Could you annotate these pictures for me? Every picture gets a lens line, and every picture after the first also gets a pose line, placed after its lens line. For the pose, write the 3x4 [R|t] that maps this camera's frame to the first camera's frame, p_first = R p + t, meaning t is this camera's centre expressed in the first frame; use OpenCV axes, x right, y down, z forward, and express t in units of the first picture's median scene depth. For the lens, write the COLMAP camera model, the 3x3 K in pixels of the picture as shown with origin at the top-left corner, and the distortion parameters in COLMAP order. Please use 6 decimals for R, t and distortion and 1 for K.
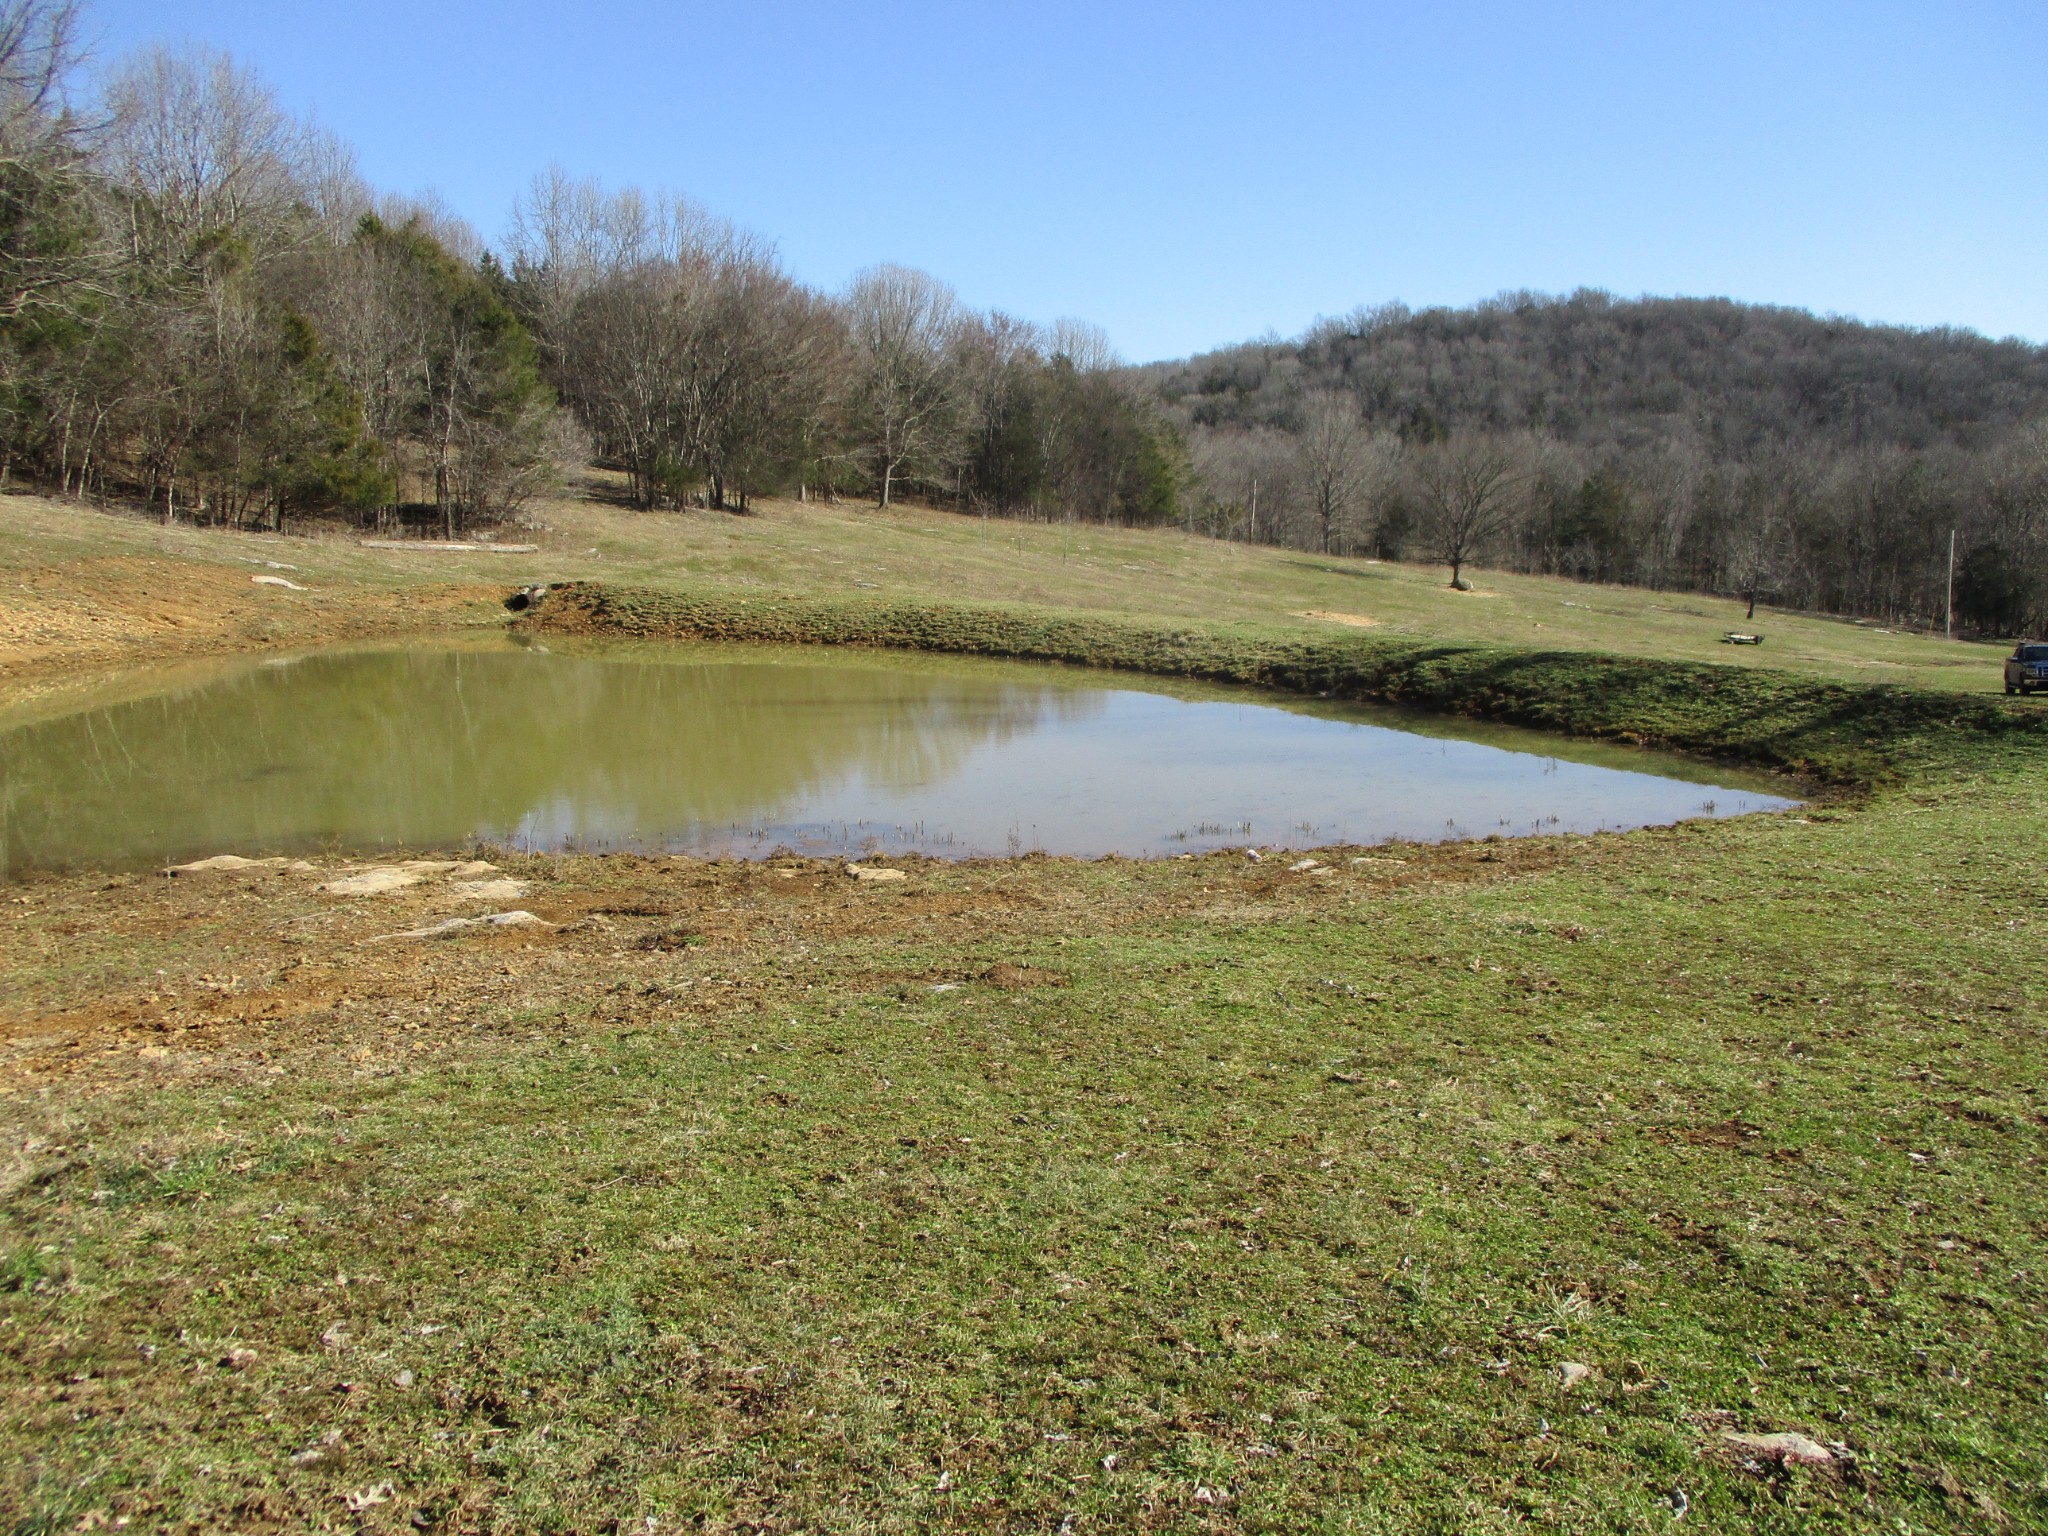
lens RADIAL K [[1710.3, 0, 1026.2], [0, 1710.3, 772.8], [0, 0, 1]] dist [-0.037613, 0.025397]
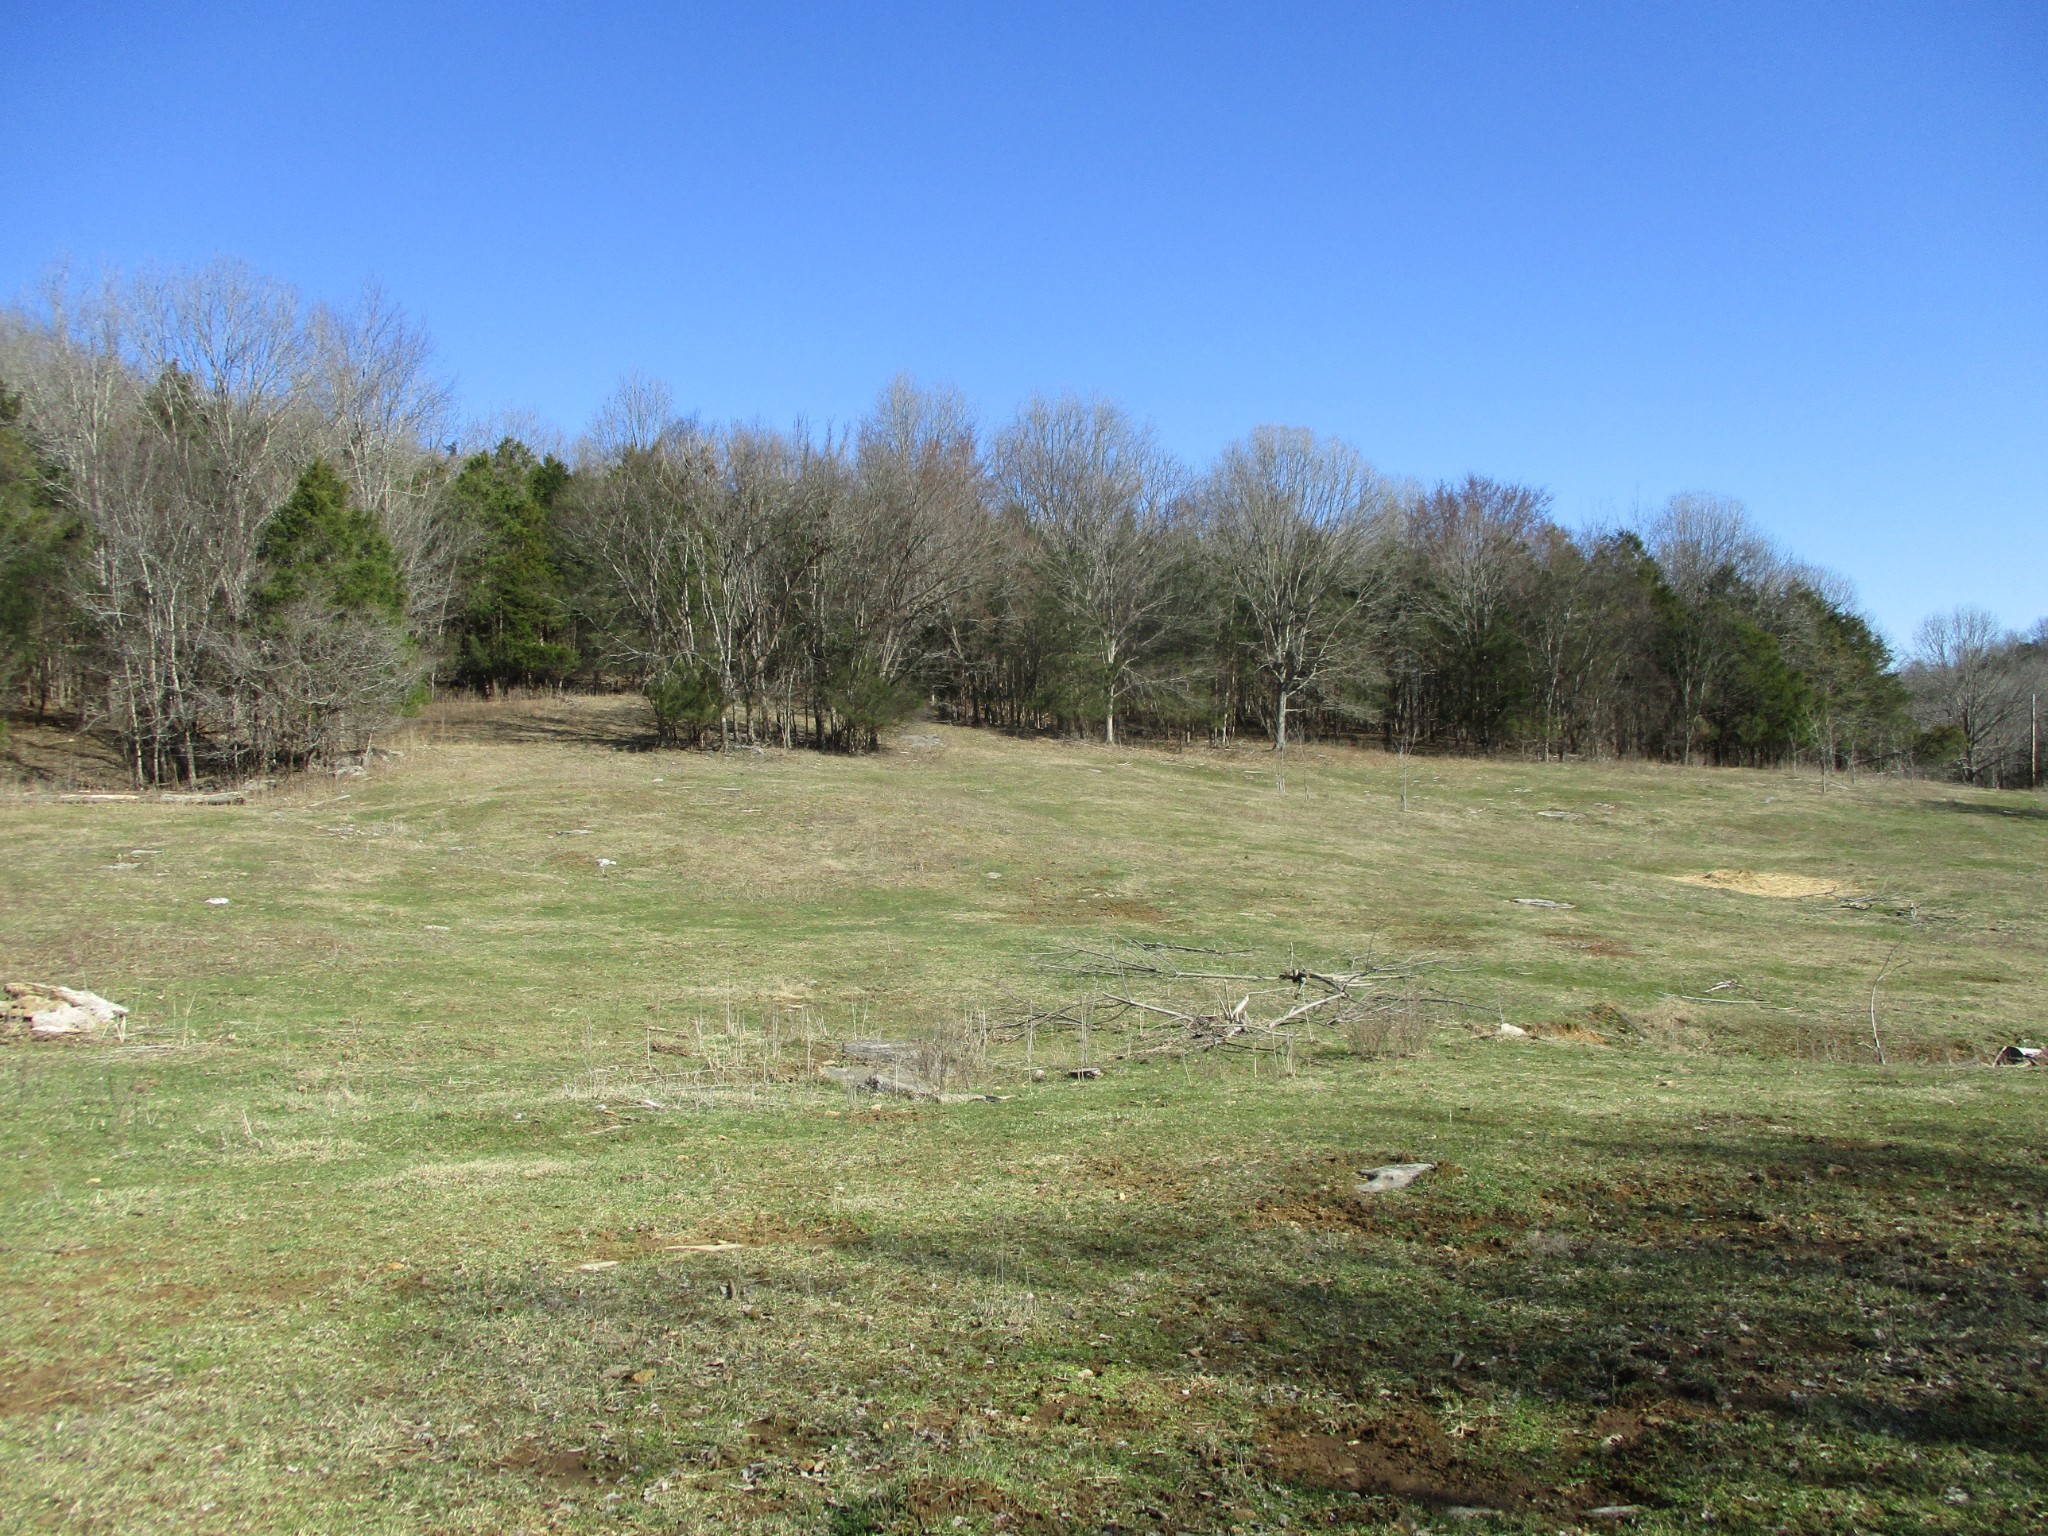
lens RADIAL K [[1710.3, 0, 1020.1], [0, 1710.3, 762.8], [0, 0, 1]] dist [-0.037613, 0.025397]
pose [[0.854727, -0.053138, -0.516351, 0.249624], [-0.039746, 0.985126, -0.167173, -0.030360], [0.517554, 0.163410, 0.839902, 0.422644]]
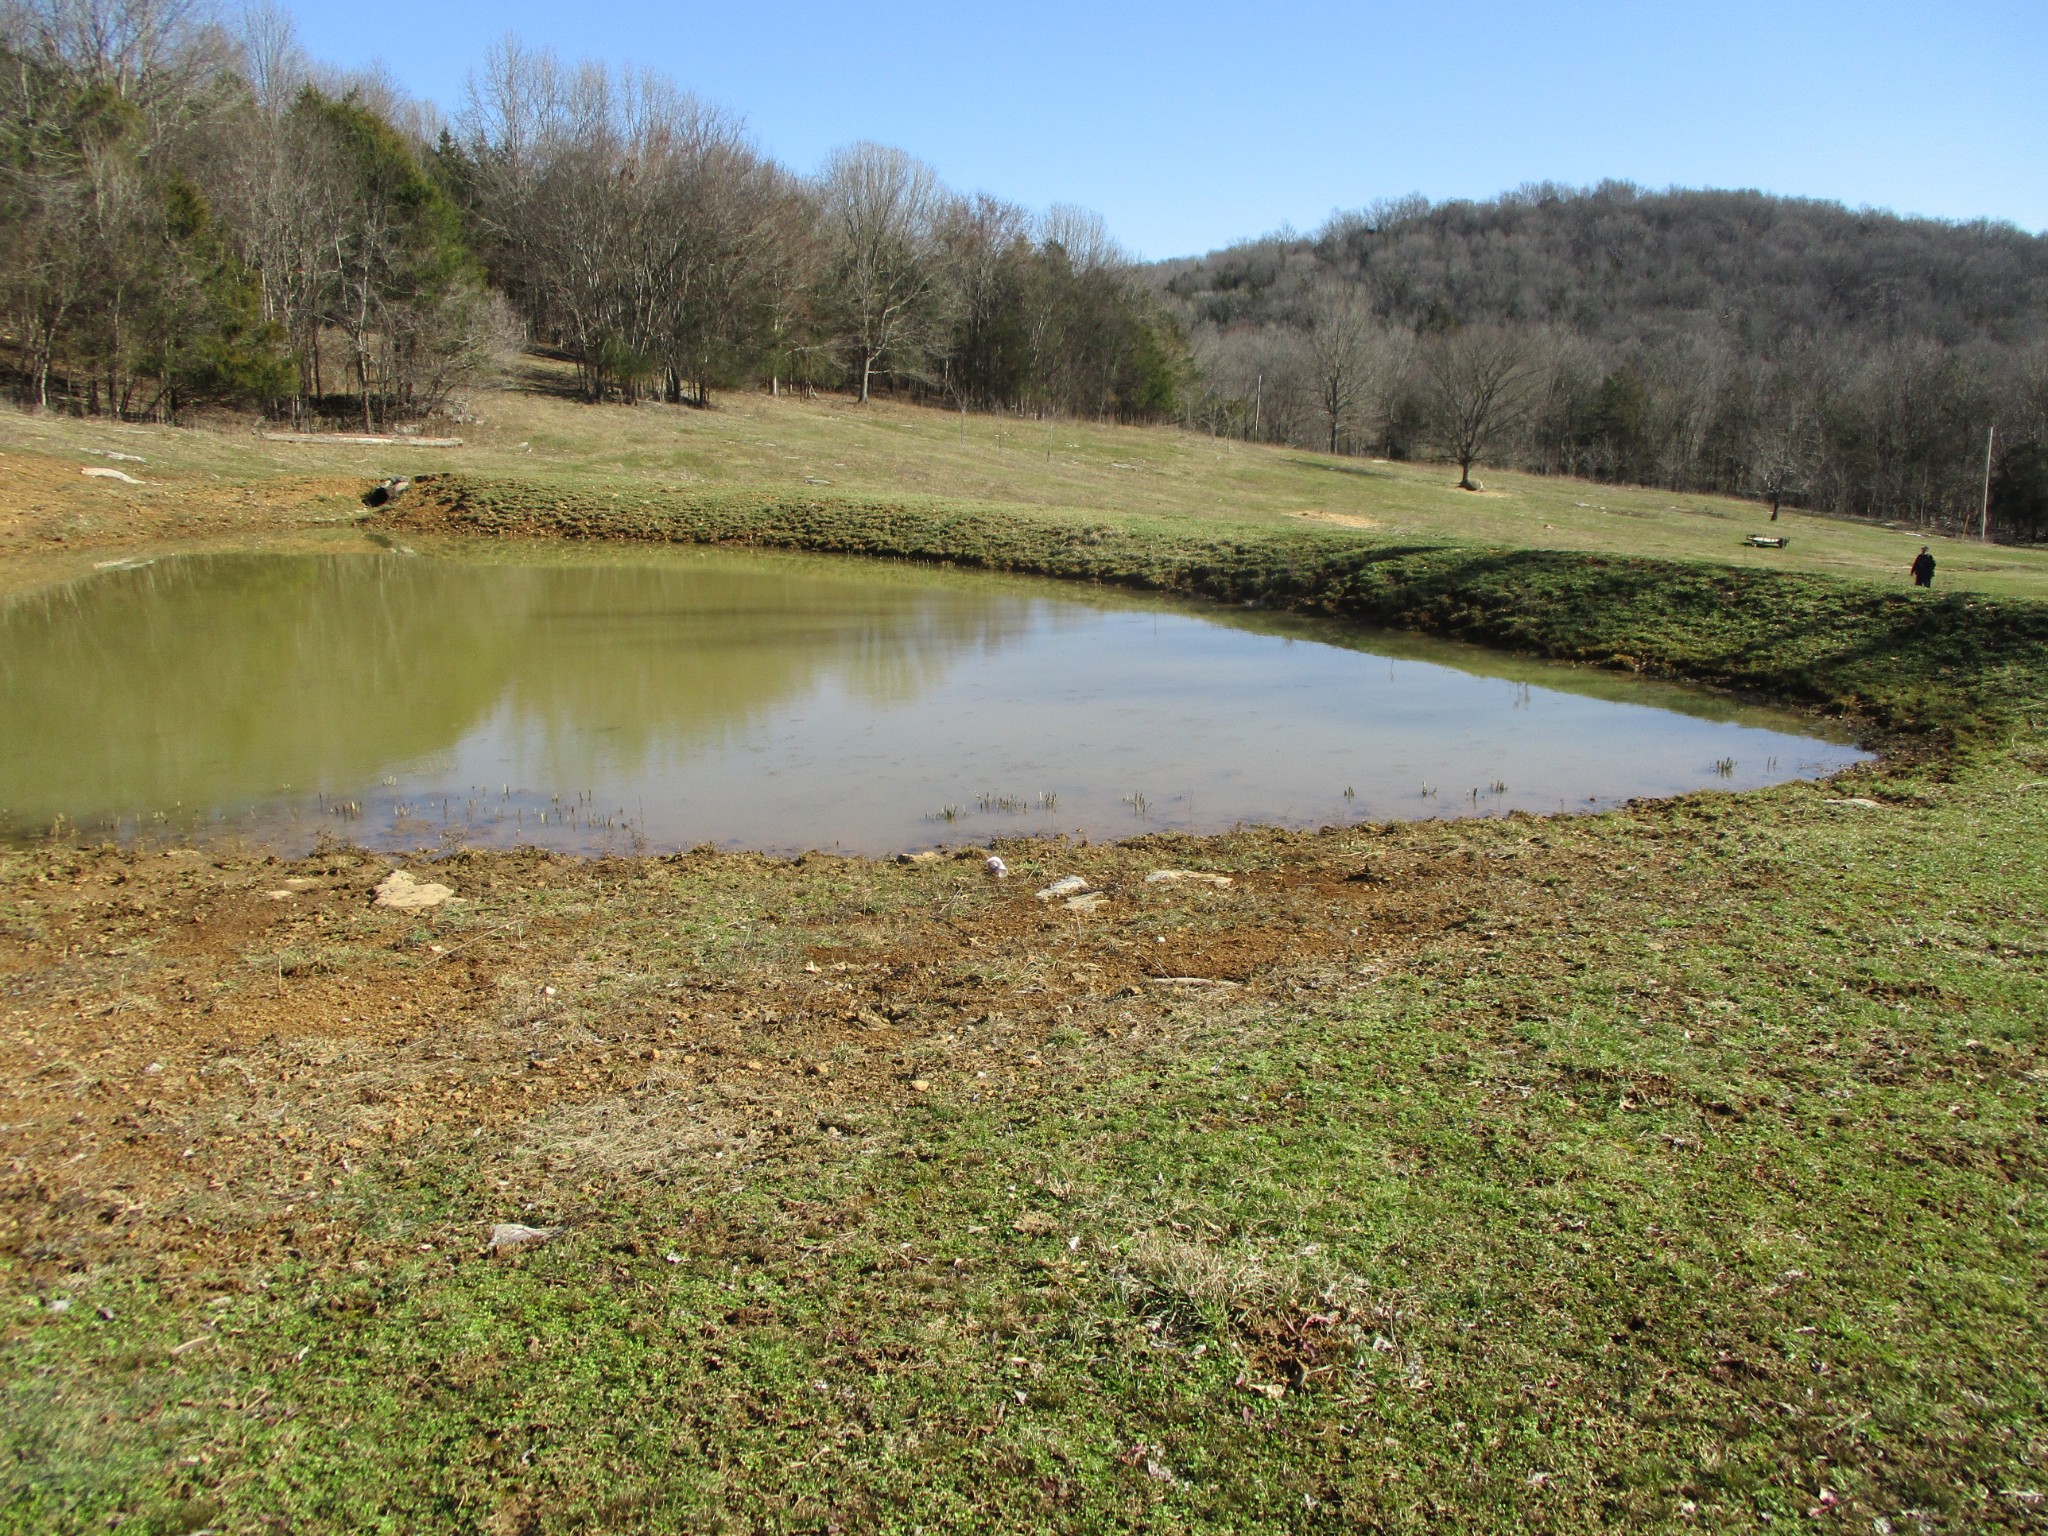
lens RADIAL K [[1710.3, 0, 1027.4], [0, 1710.3, 774.6], [0, 0, 1]] dist [-0.037613, 0.025397]
pose [[0.999965, 0.001274, -0.008237, 0.020560], [-0.000807, 0.998402, 0.056504, -0.002905], [0.008296, -0.056495, 0.998368, 0.051035]]
